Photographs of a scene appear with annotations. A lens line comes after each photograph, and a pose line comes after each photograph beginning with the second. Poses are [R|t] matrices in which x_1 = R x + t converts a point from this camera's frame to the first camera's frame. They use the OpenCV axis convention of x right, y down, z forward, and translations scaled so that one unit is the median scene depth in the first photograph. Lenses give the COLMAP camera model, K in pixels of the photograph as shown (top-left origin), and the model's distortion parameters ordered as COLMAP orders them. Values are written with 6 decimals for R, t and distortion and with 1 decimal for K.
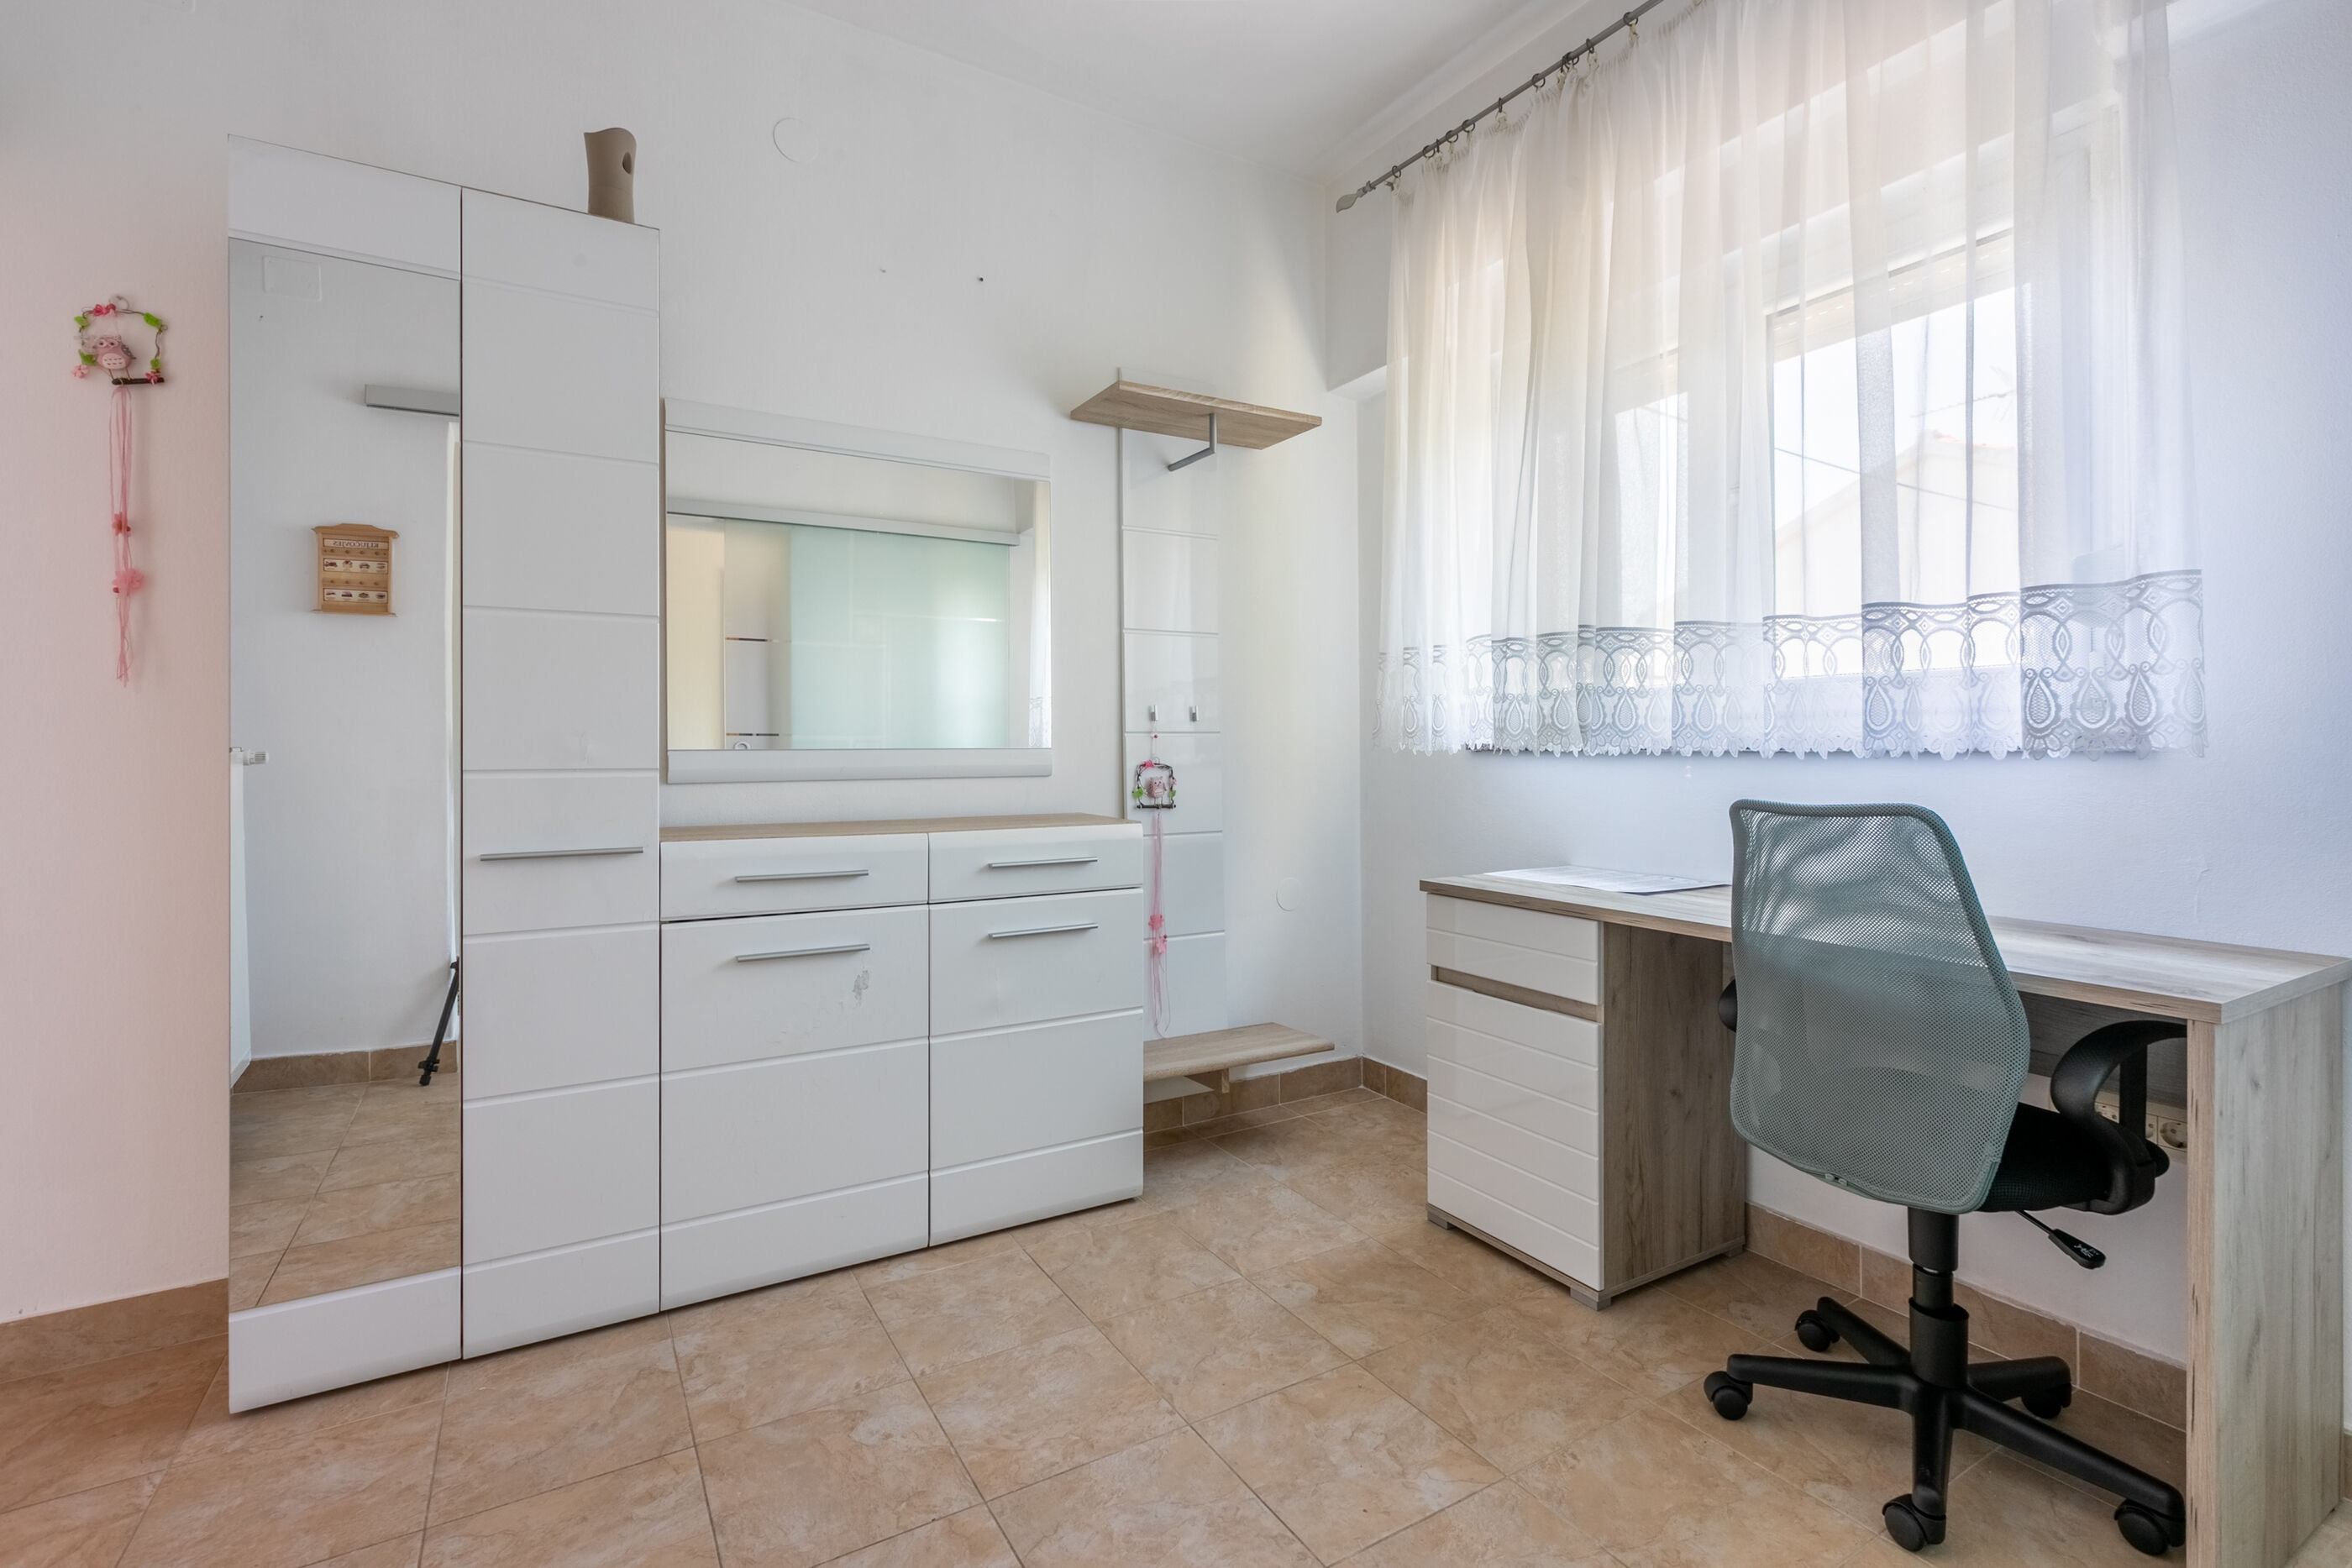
lens RADIAL K [[1042.5, 0, 1170.0], [0, 1042.5, 758.5], [0, 0, 1]] dist [0.000351, 0.000115]
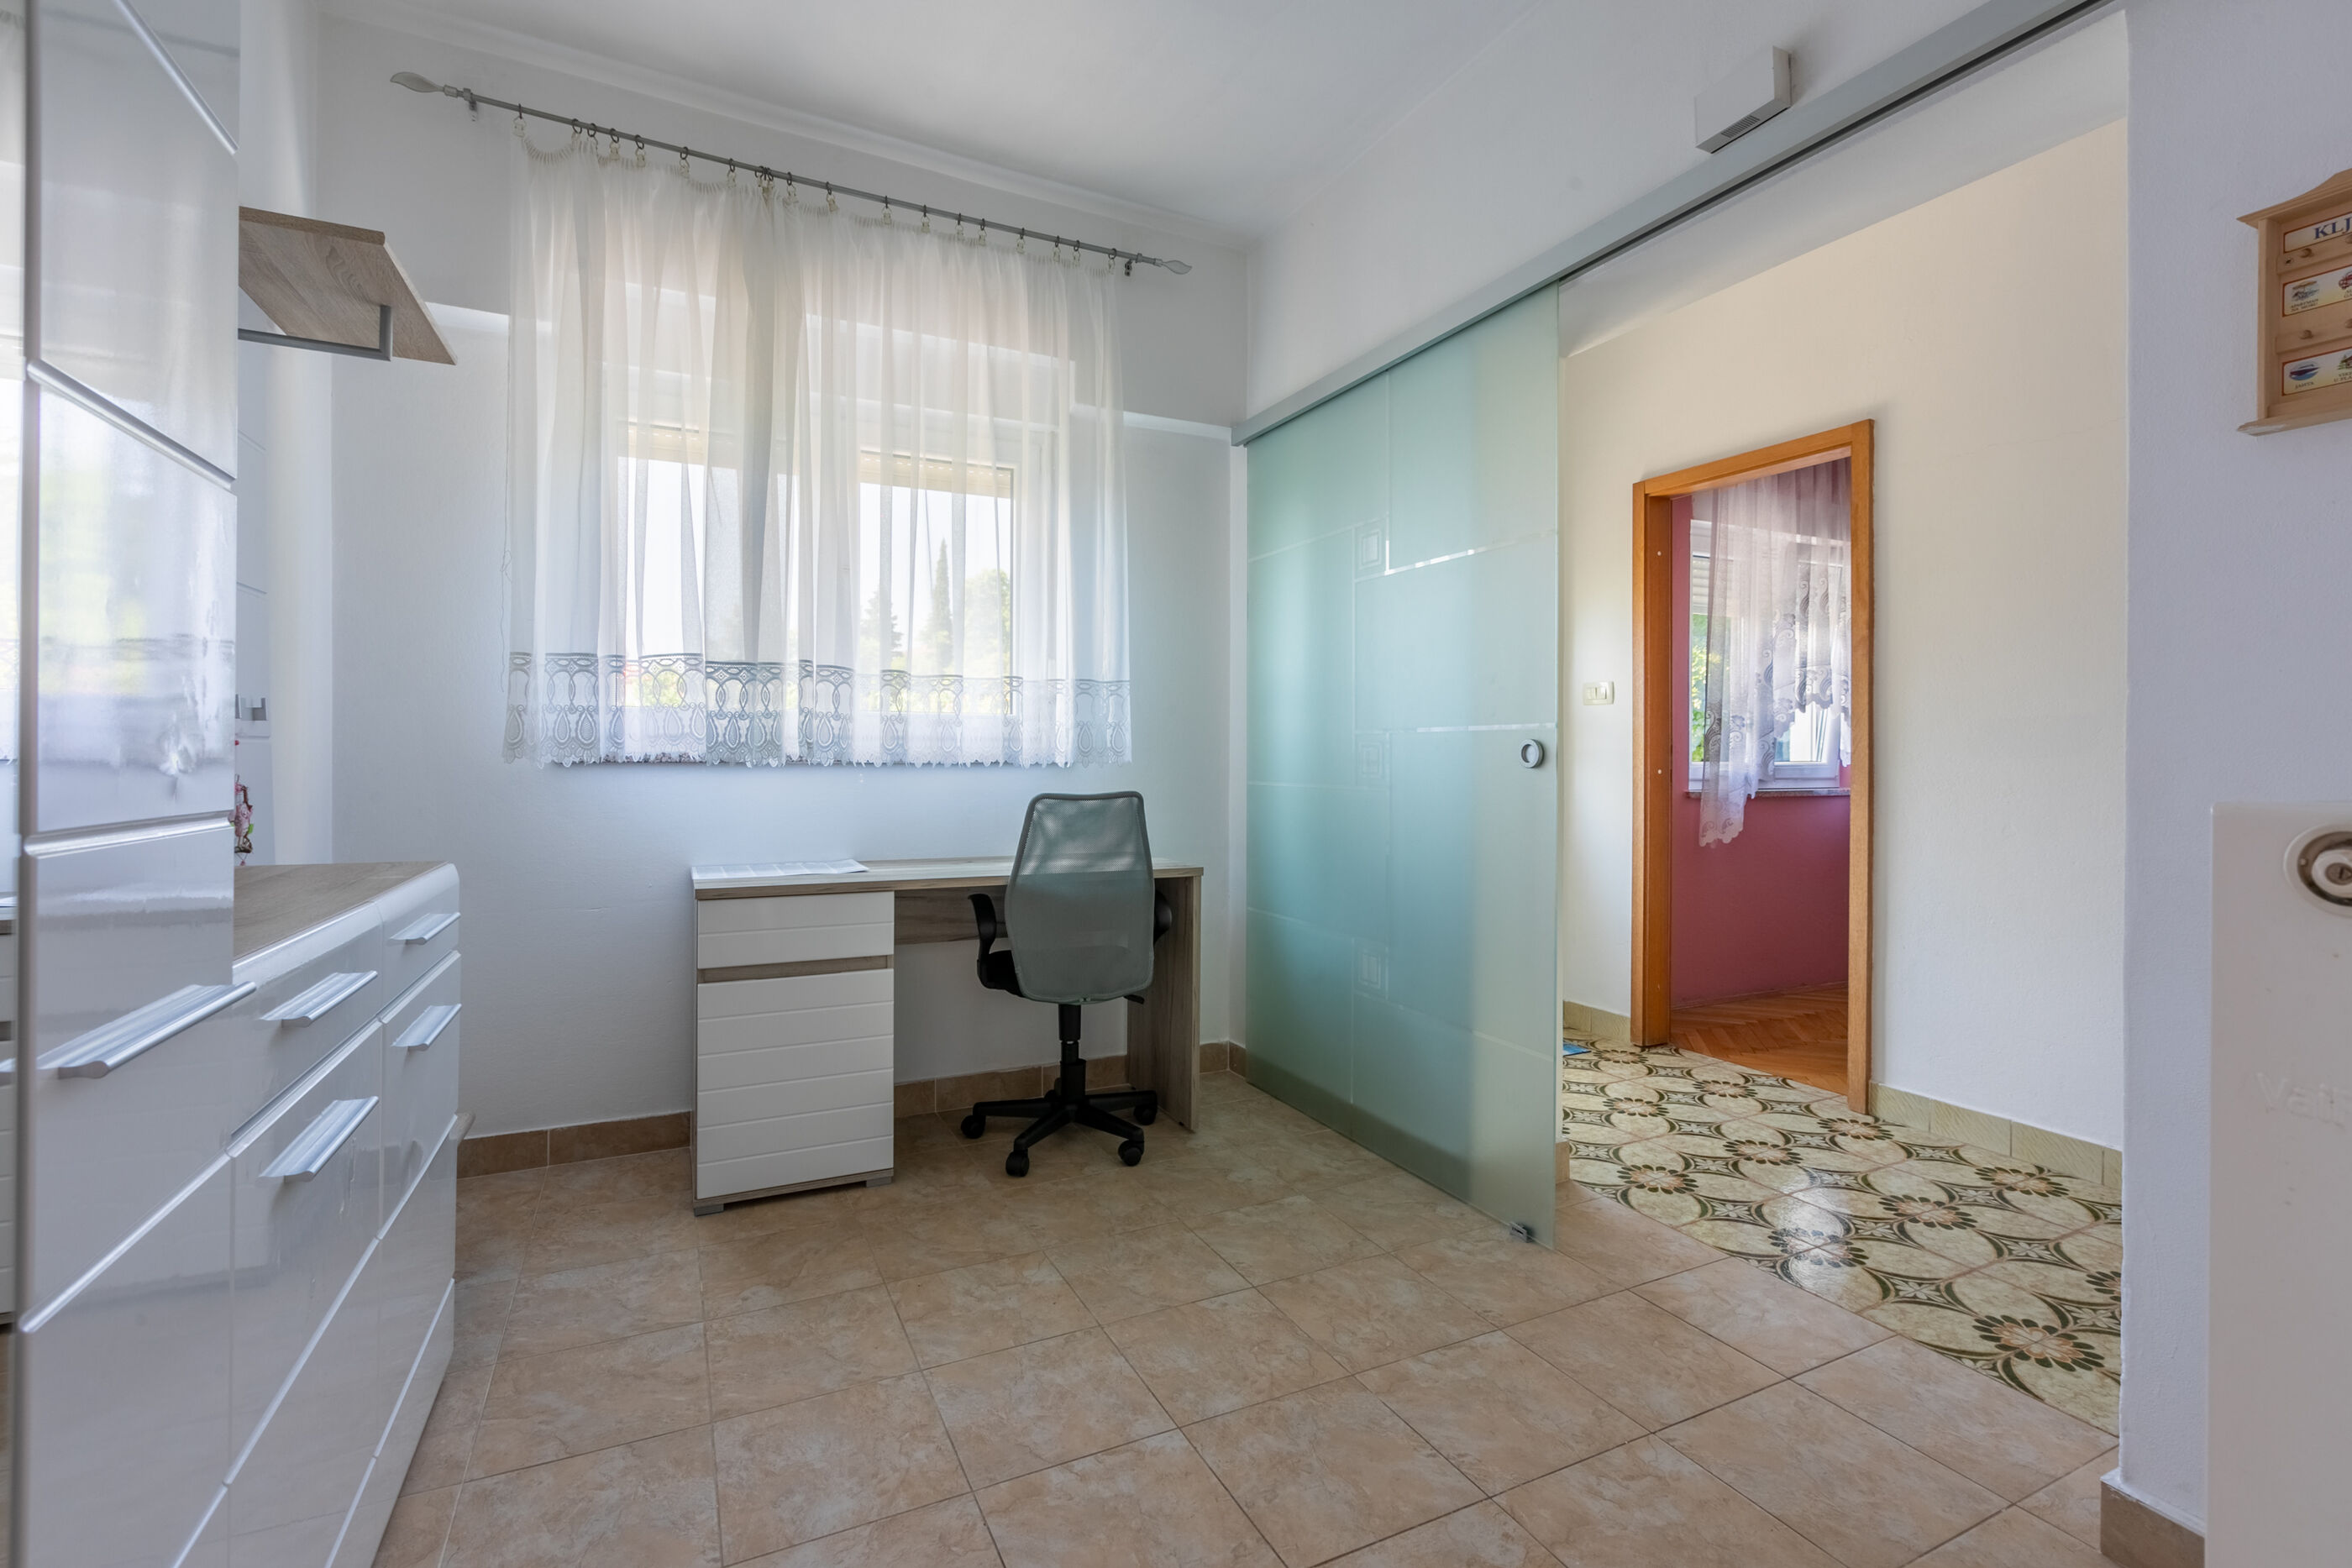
lens RADIAL K [[1042.5, 0, 1170.0], [0, 1042.5, 758.5], [0, 0, 1]] dist [0.000351, 0.000115]
pose [[0.085044, 0.000818, 0.996377, -0.888691], [0.000232, 1.000000, -0.000840, -0.012260], [-0.996377, 0.000303, 0.085044, 0.531127]]
